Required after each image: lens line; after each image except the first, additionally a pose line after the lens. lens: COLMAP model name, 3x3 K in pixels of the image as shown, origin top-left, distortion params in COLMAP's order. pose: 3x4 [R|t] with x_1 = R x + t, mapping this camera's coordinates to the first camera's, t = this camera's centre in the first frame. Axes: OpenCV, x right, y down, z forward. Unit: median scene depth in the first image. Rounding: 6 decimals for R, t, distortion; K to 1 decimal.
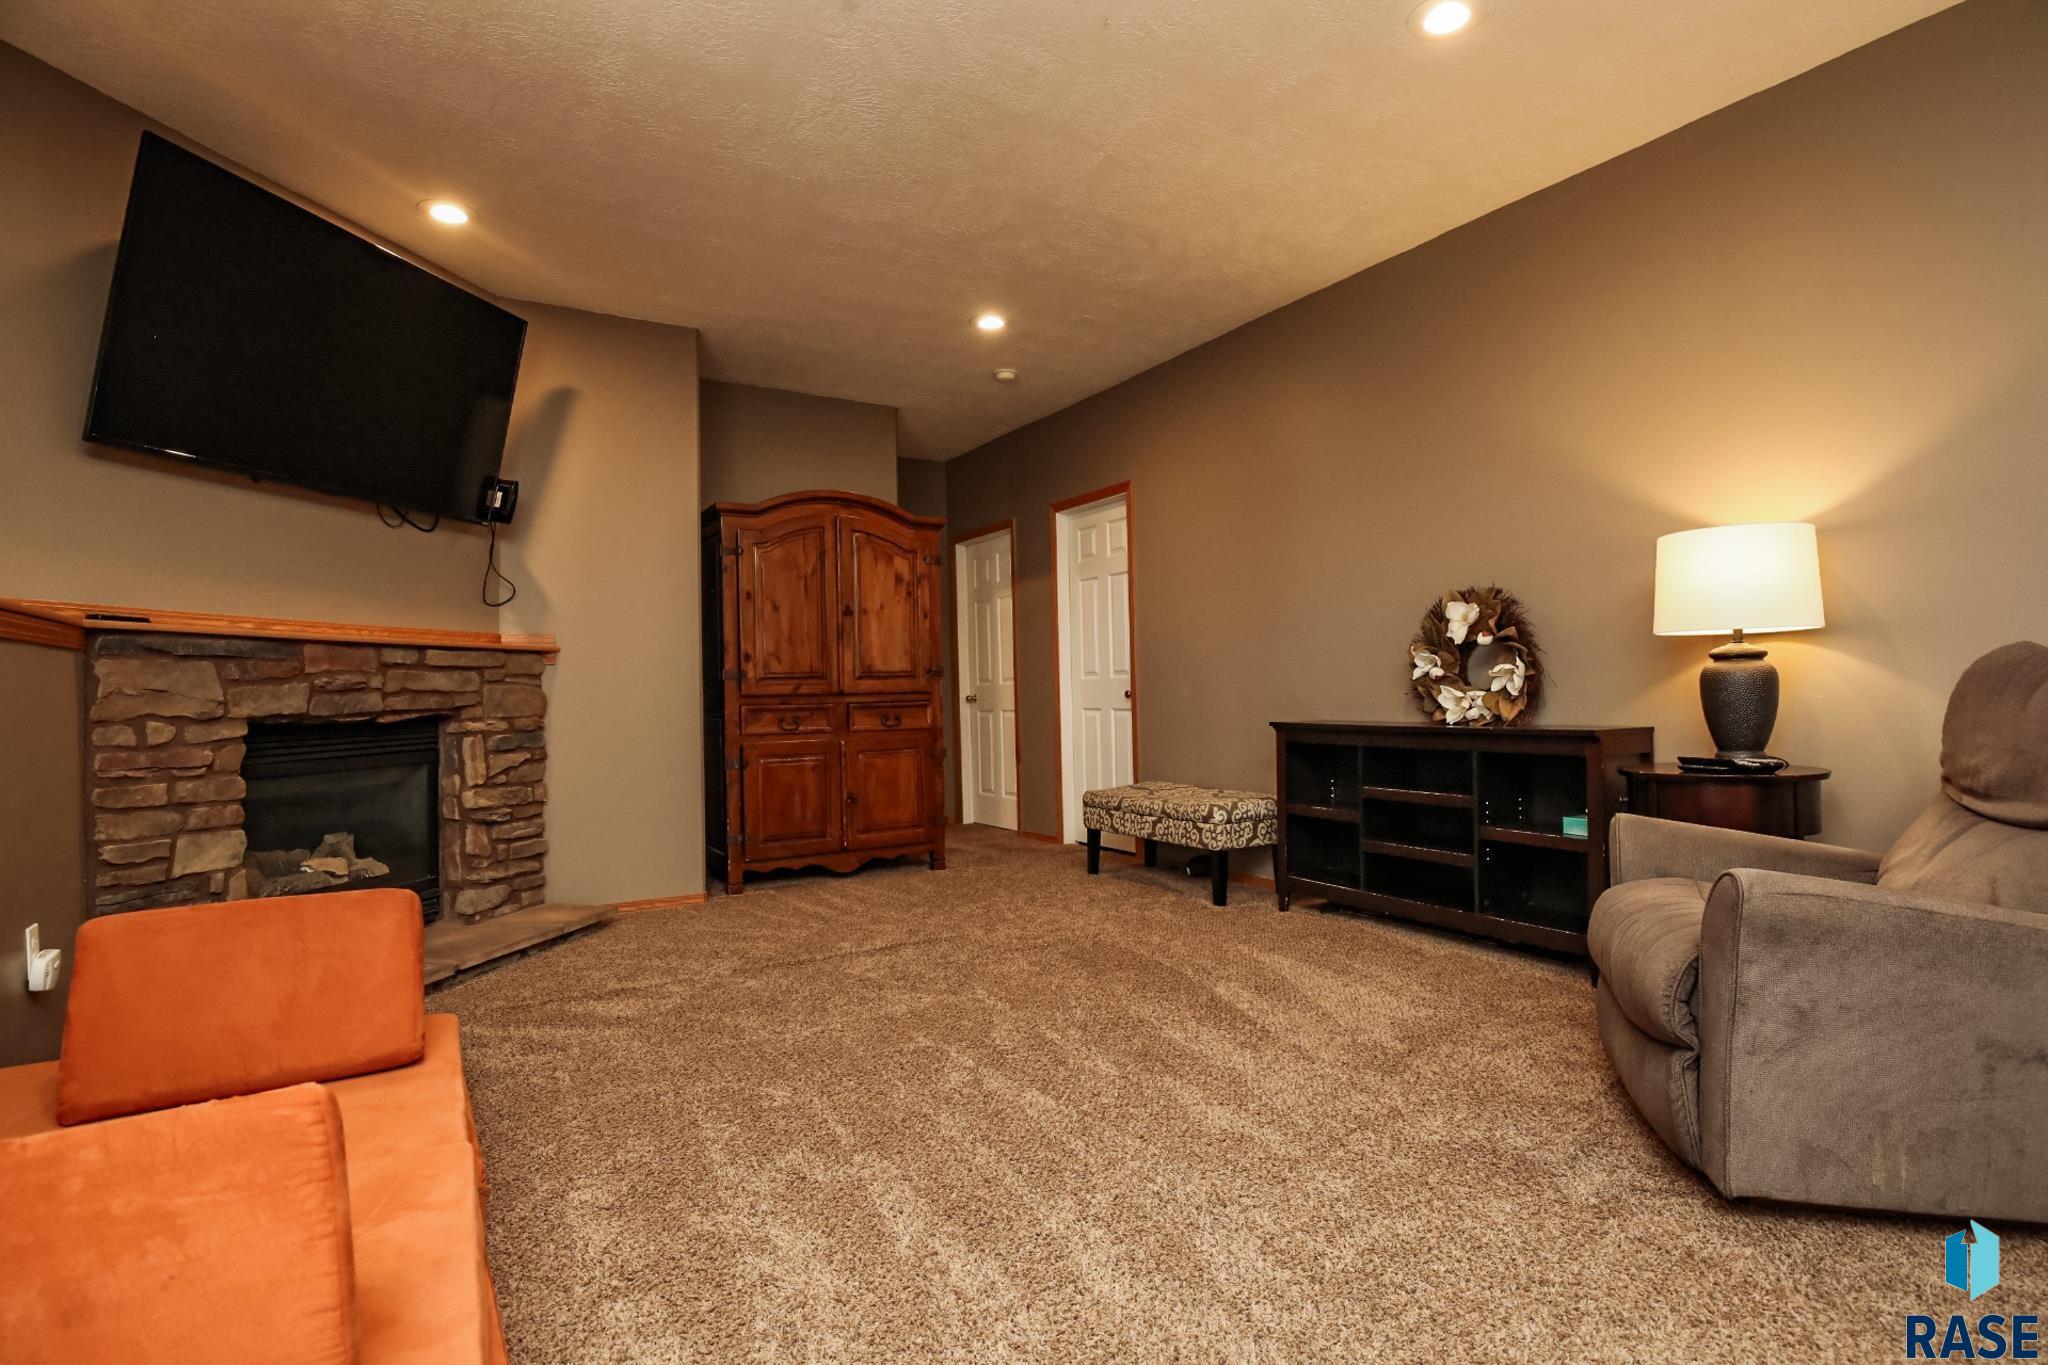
lens RADIAL K [[999.3, 0, 1032.1], [0, 999.3, 681.1], [0, 0, 1]] dist [-0.023631, -0.005203]
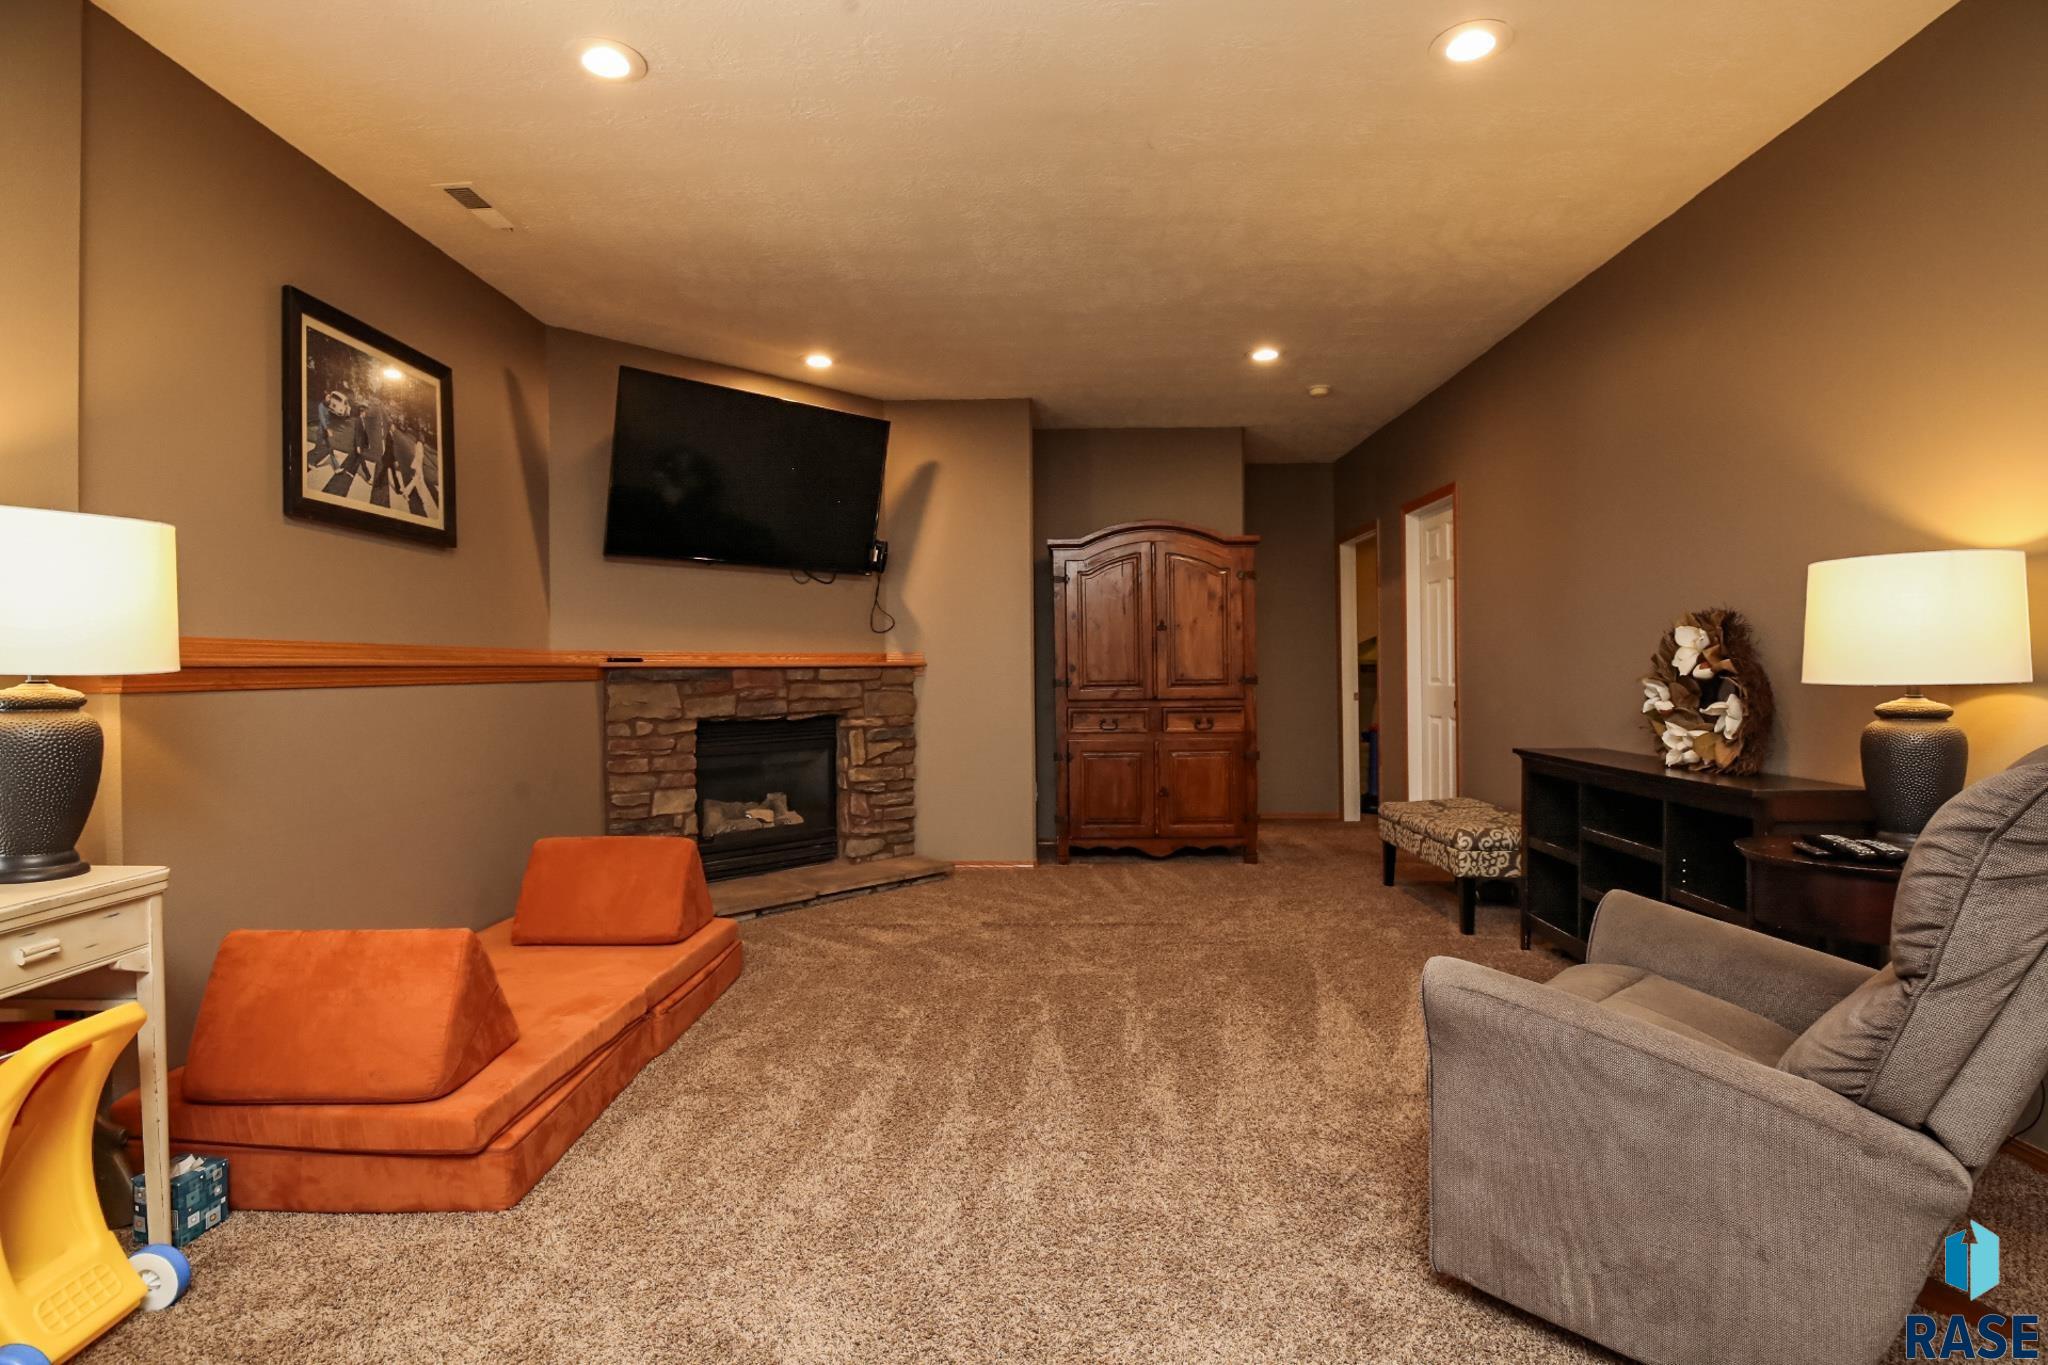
lens RADIAL K [[999.3, 0, 1022.6], [0, 999.3, 682.9], [0, 0, 1]] dist [-0.023631, -0.005203]
pose [[0.837244, 0.018103, -0.546530, 0.393706], [-0.000596, 0.999481, 0.032194, -0.055146], [0.546829, -0.026629, 0.836820, -0.040674]]
